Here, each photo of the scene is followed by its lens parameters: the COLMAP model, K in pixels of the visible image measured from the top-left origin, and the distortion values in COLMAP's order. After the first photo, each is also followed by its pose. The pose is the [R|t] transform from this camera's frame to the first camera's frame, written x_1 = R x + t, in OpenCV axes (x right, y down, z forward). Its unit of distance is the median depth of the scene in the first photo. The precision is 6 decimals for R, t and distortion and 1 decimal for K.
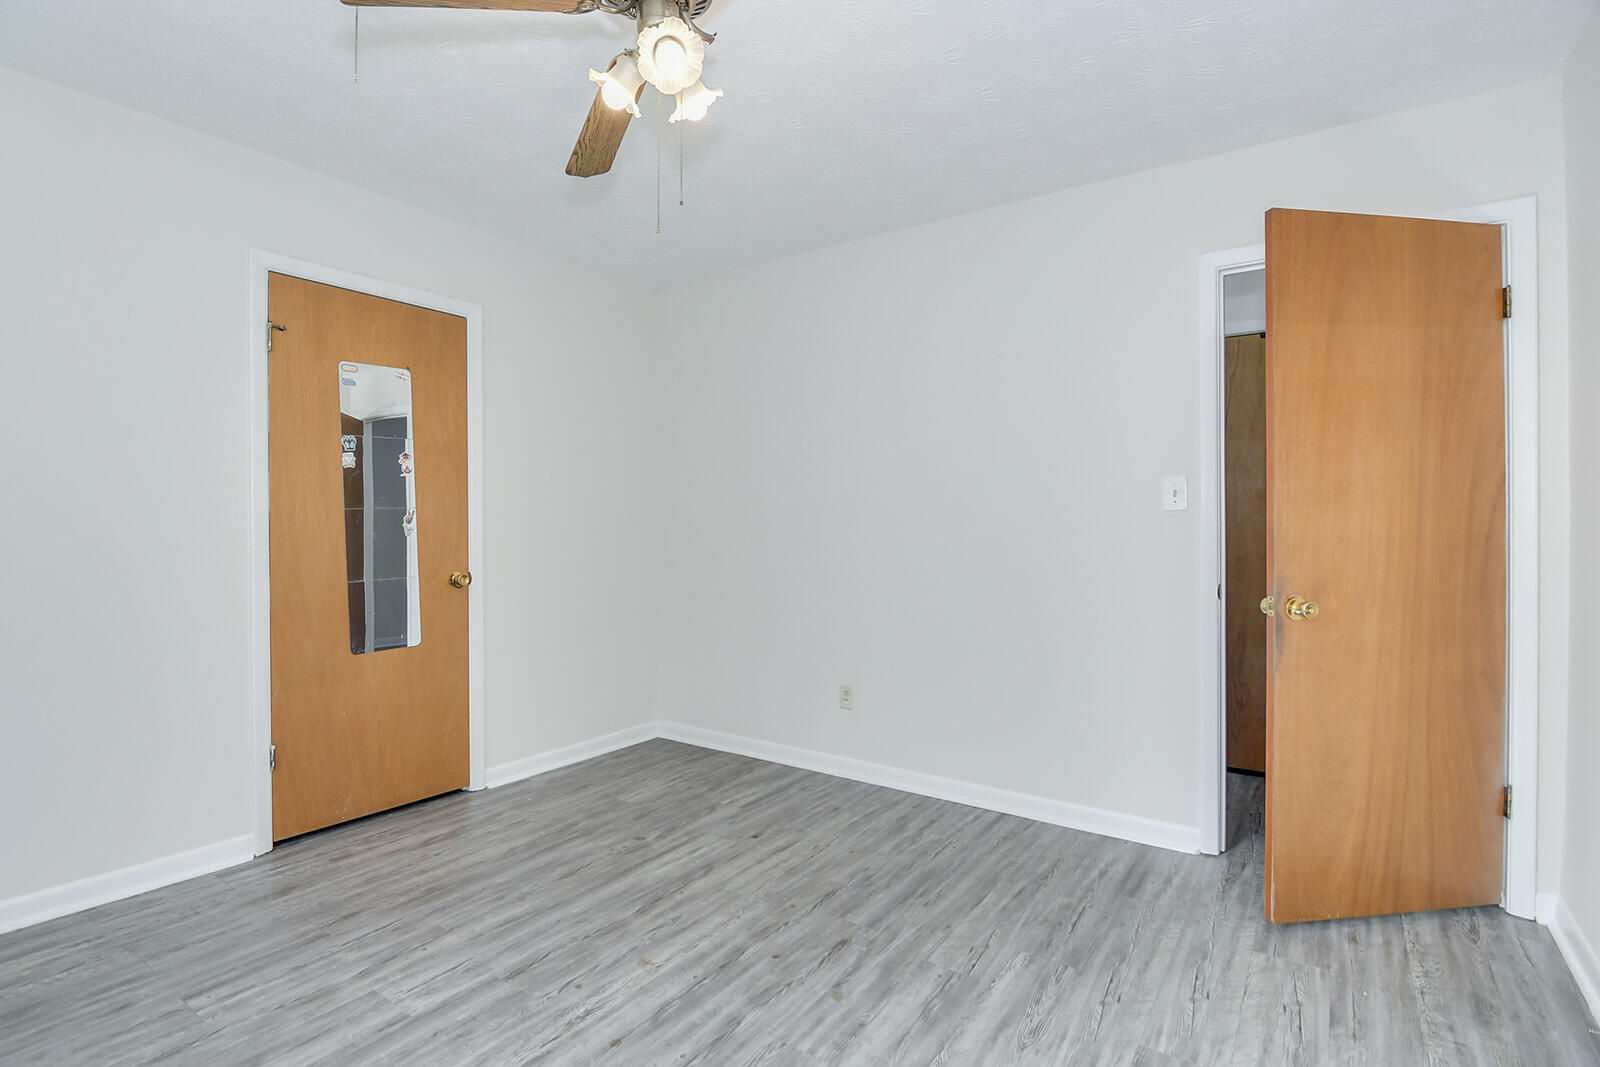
lens RADIAL K [[776.9, 0, 791.7], [0, 776.9, 525.8], [0, 0, 1]] dist [-0.004424, -0.008182]
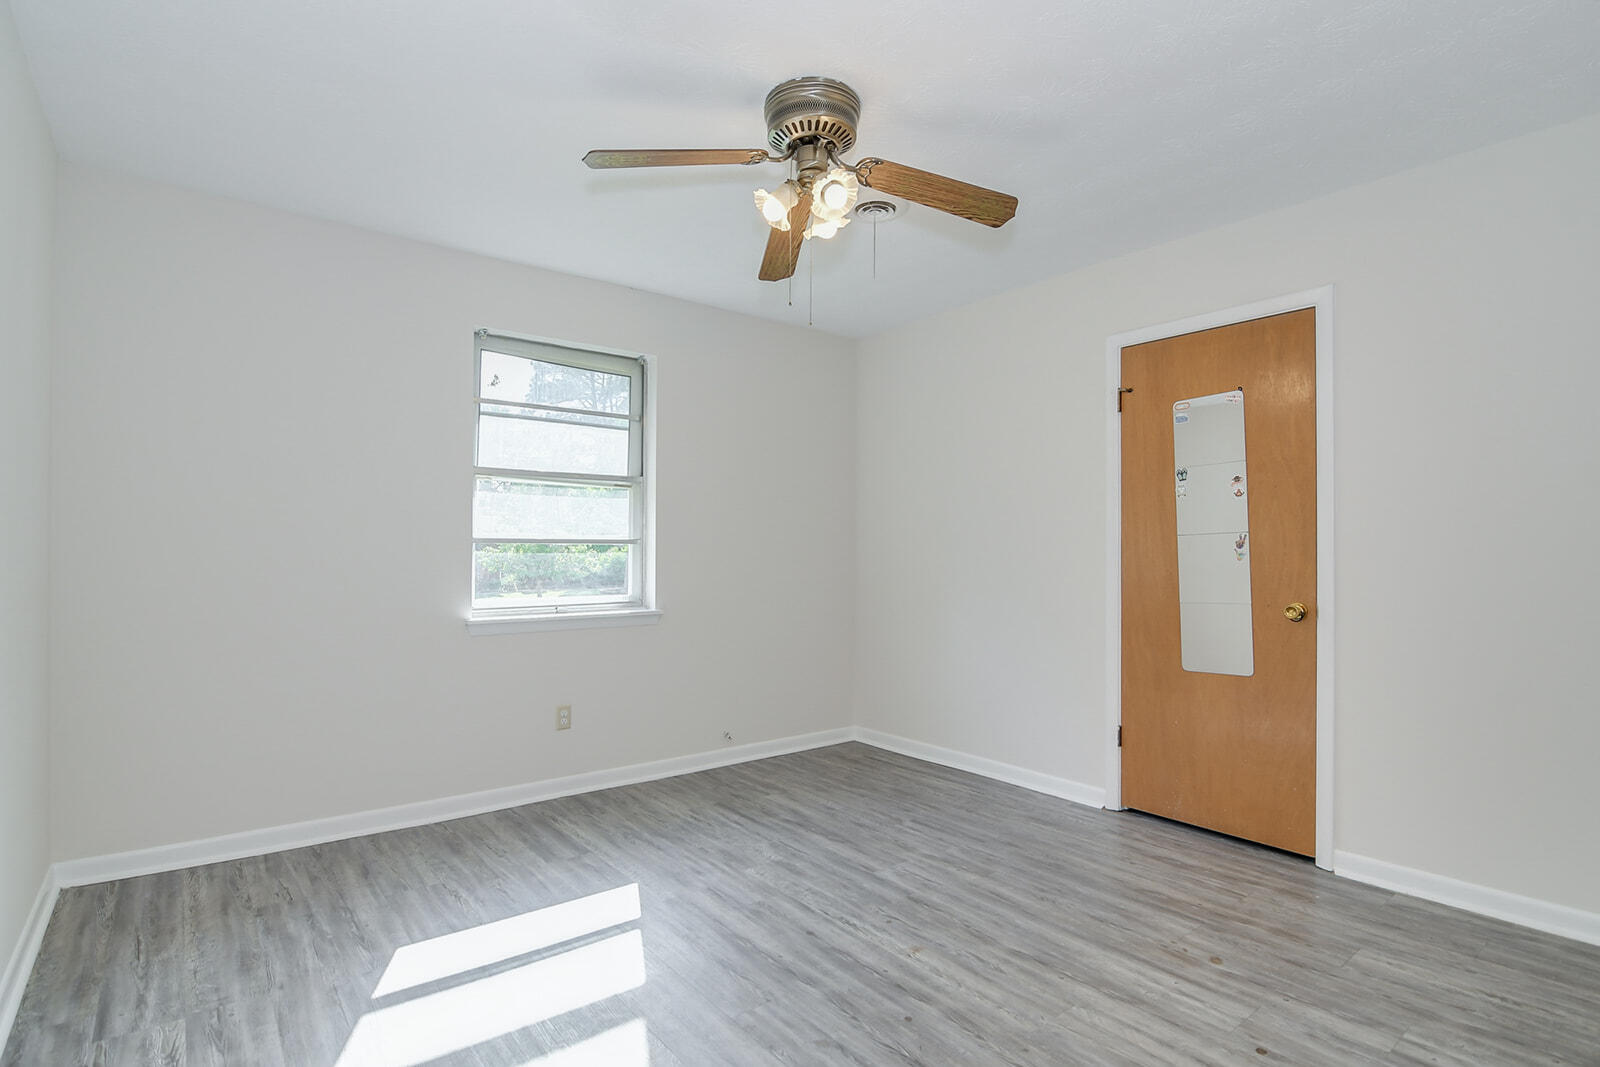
lens RADIAL K [[776.9, 0, 794.9], [0, 776.9, 541.9], [0, 0, 1]] dist [-0.004424, -0.008182]
pose [[-0.291603, -0.015418, -0.956415, 0.721776], [0.002794, 0.999852, -0.016970, 0.004815], [0.956535, -0.007621, -0.291517, 0.911724]]
